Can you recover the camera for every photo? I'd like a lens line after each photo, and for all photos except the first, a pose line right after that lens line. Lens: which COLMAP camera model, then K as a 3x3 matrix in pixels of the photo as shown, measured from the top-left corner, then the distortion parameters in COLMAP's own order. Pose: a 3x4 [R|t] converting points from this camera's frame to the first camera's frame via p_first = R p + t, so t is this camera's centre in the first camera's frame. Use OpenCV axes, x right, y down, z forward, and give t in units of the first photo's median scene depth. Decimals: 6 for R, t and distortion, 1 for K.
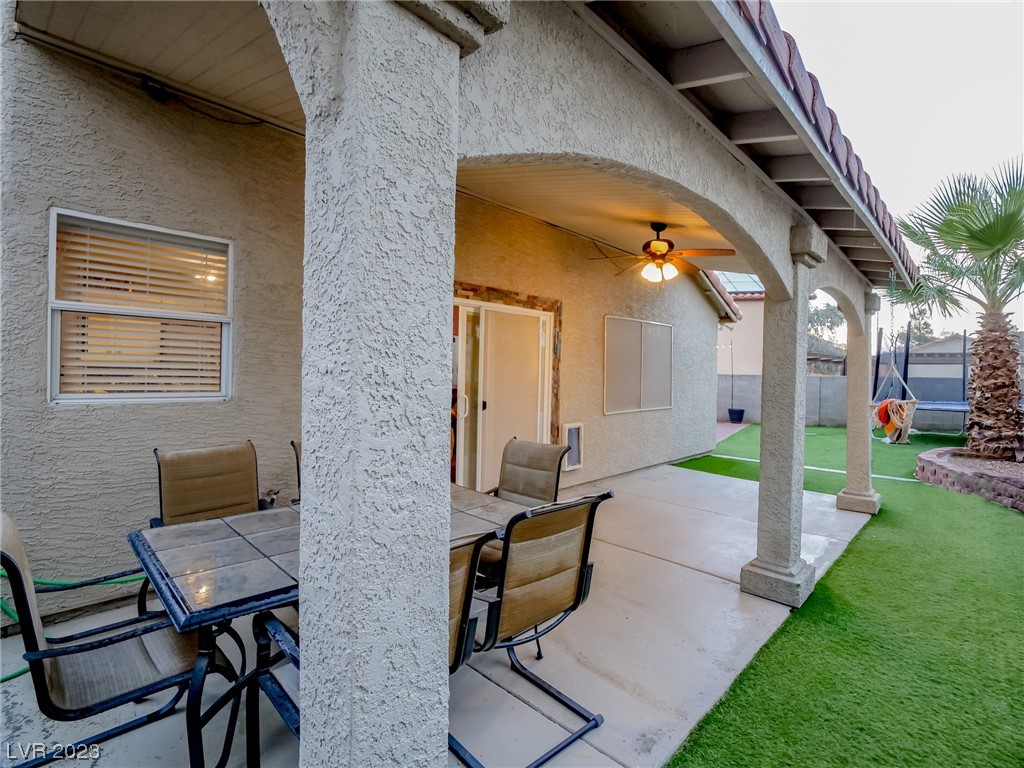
lens RADIAL K [[496.4, 0, 511.9], [0, 496.4, 370.7], [0, 0, 1]] dist [-0.000960, -0.008982]
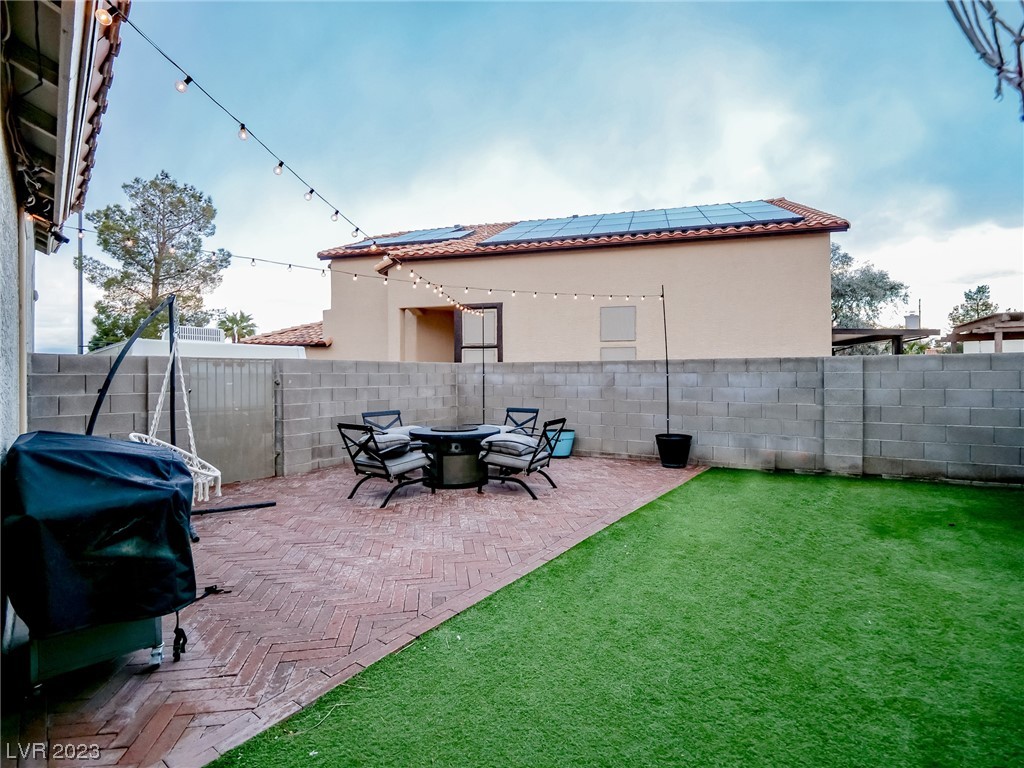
lens RADIAL K [[500.3, 0, 513.6], [0, 500.3, 373.5], [0, 0, 1]] dist [-0.011054, -0.000116]
pose [[0.998850, -0.018509, -0.044227, 0.326353], [0.018630, 0.999824, 0.002327, 0.017456], [0.044176, -0.003149, 0.999019, 0.536485]]
